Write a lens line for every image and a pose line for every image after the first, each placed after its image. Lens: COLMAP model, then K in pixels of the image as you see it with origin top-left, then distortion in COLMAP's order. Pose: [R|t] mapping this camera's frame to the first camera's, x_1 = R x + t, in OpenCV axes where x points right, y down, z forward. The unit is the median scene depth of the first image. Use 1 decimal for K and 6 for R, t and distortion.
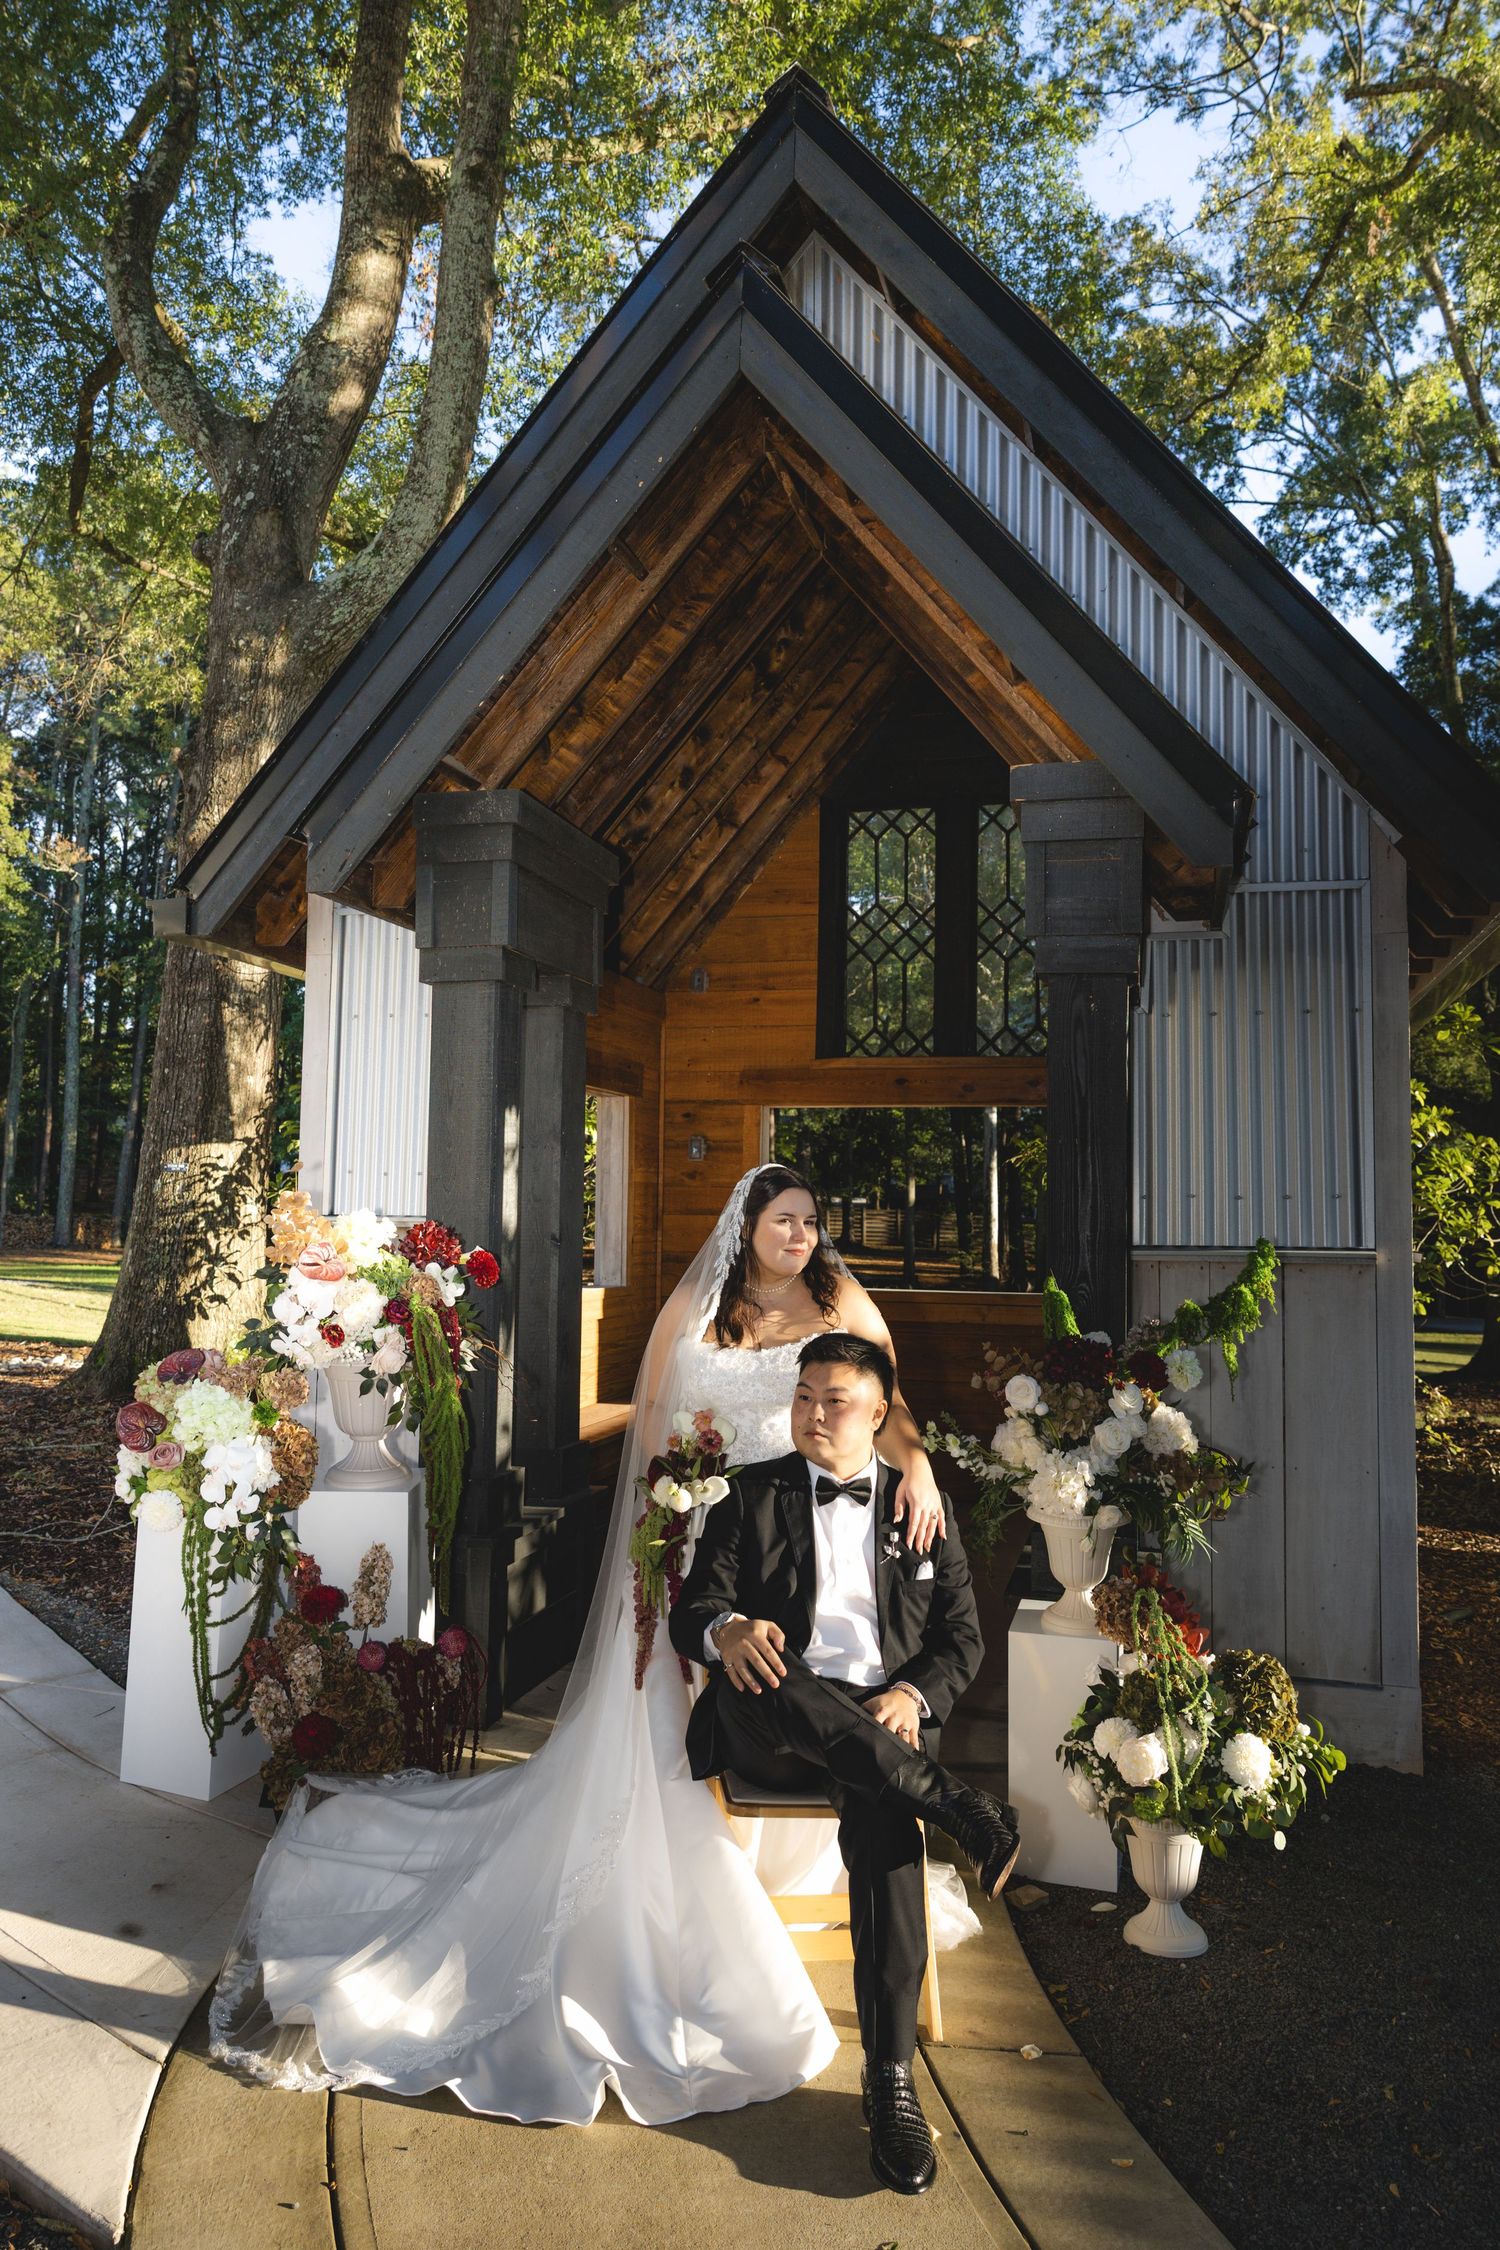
lens RADIAL K [[1499.7, 0, 721.7], [0, 1499.7, 1105.6], [0, 0, 1]] dist [-0.002505, 0.000766]
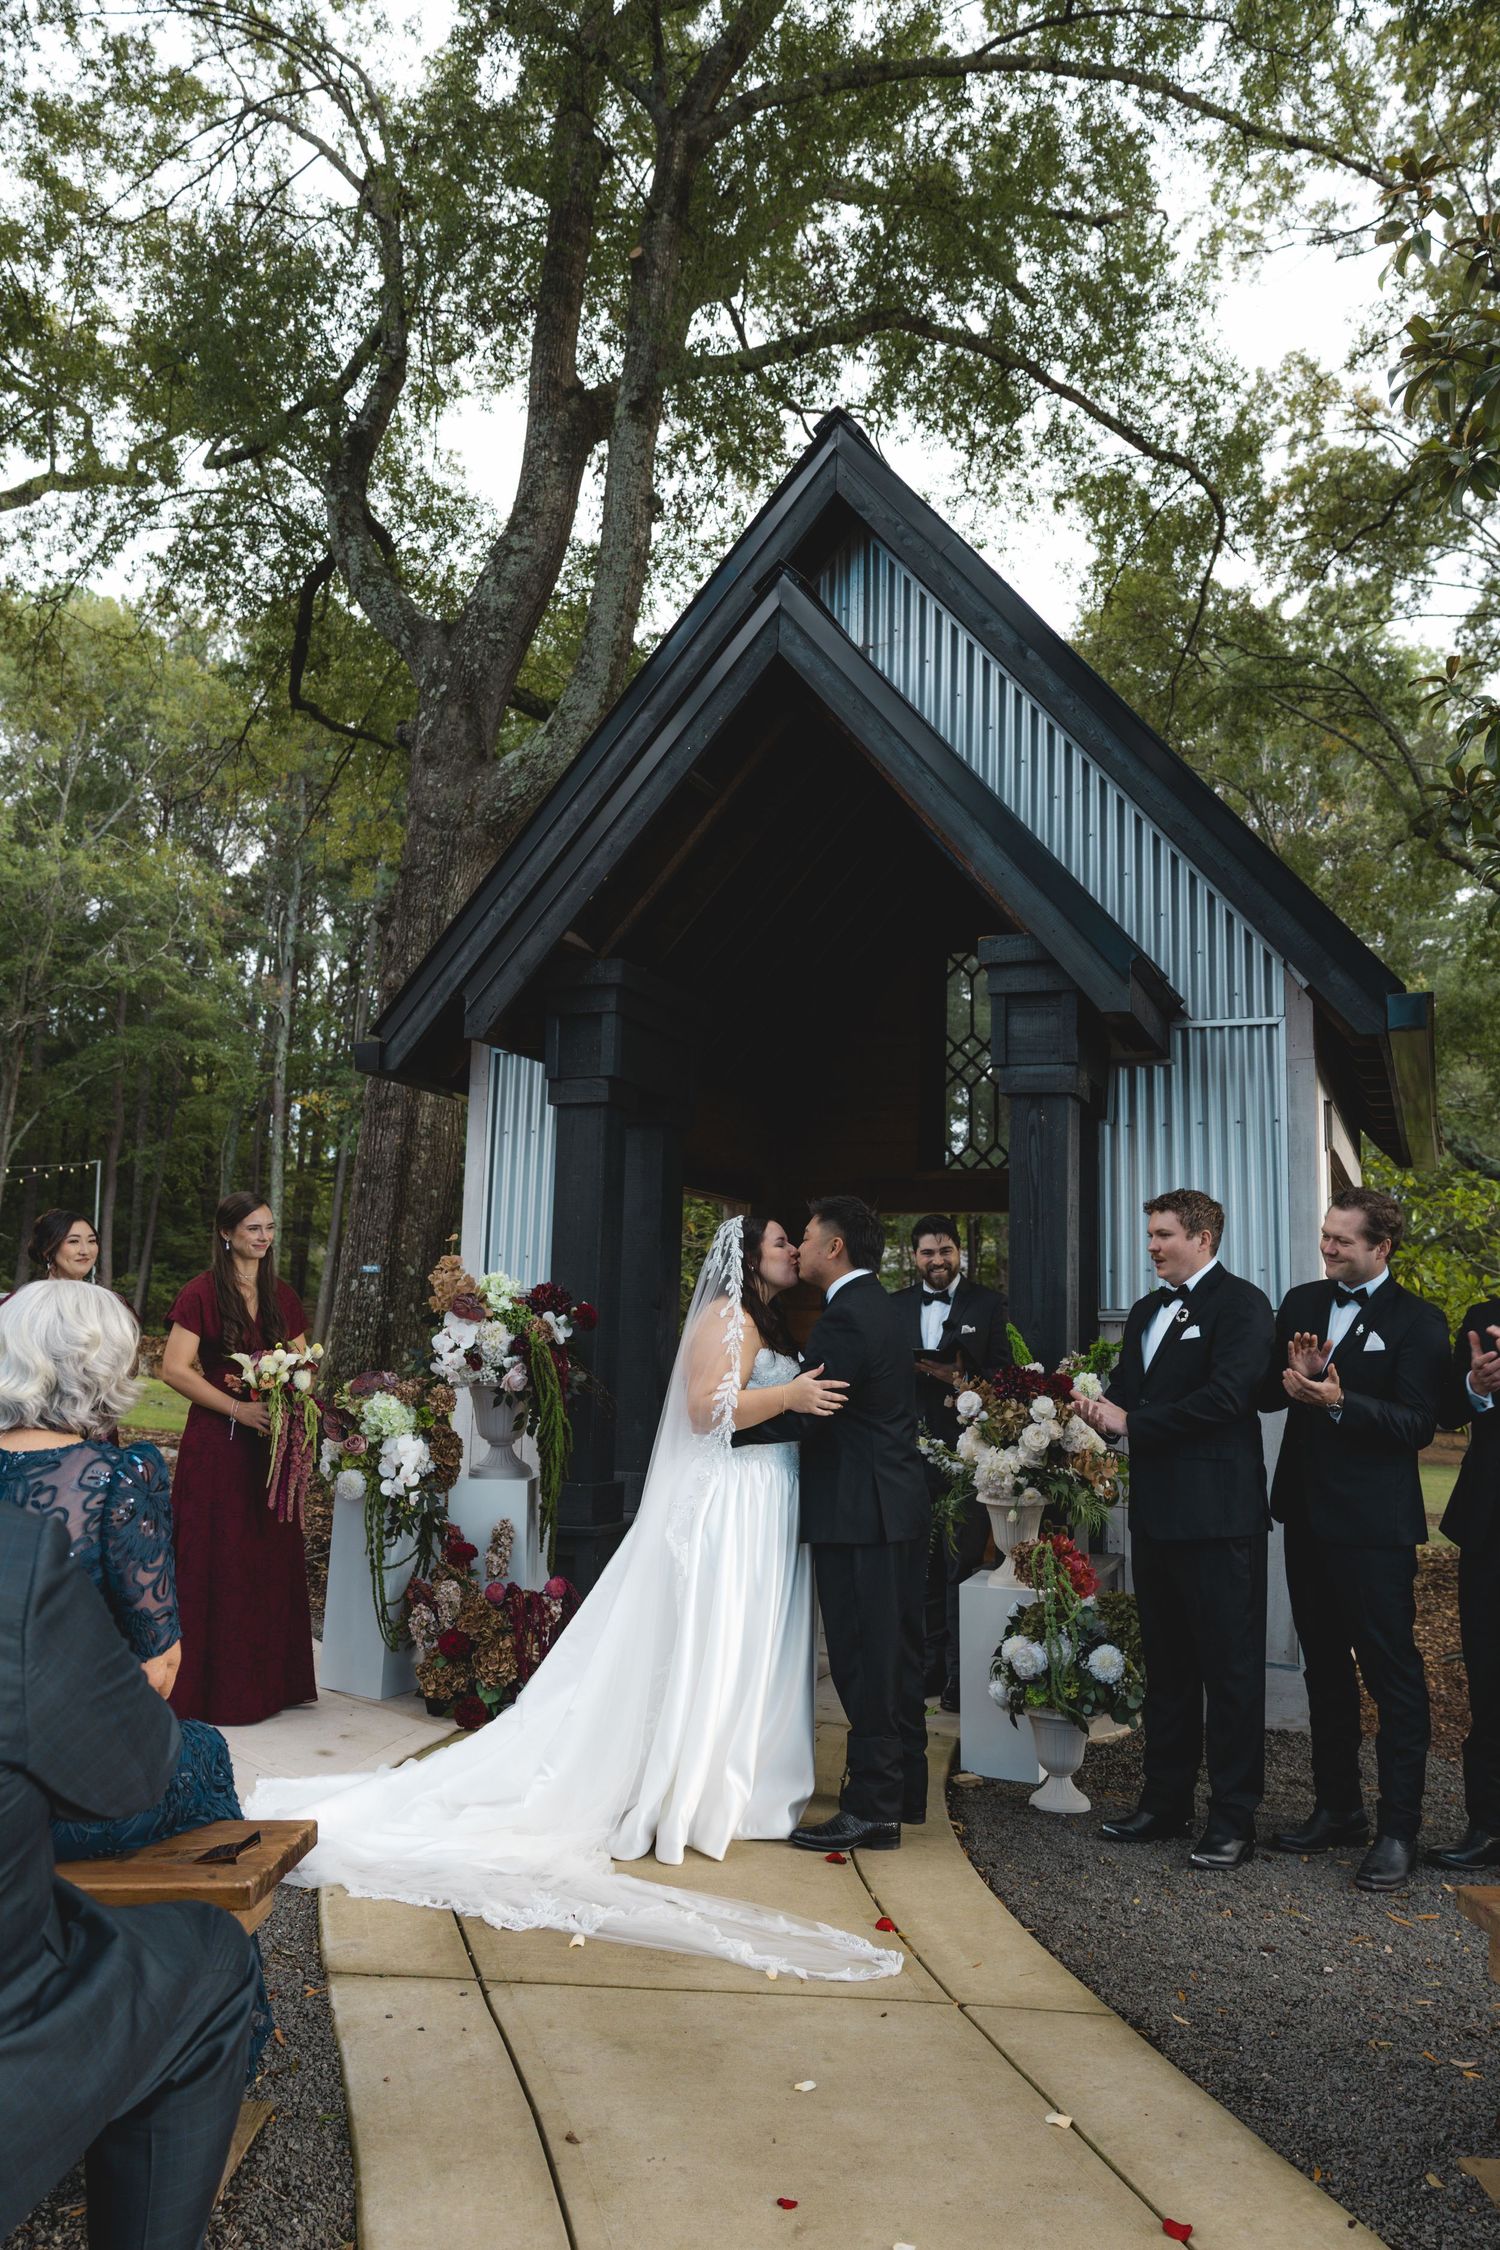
lens RADIAL K [[1620.9, 0, 750.0], [0, 1620.9, 1125.0], [0, 0, 1]] dist [0.000555, -0.004495]
pose [[0.992449, -0.007116, -0.122454, 0.170695], [-0.001695, 0.997425, -0.071697, 0.042748], [0.122648, 0.071364, 0.989881, -0.442631]]
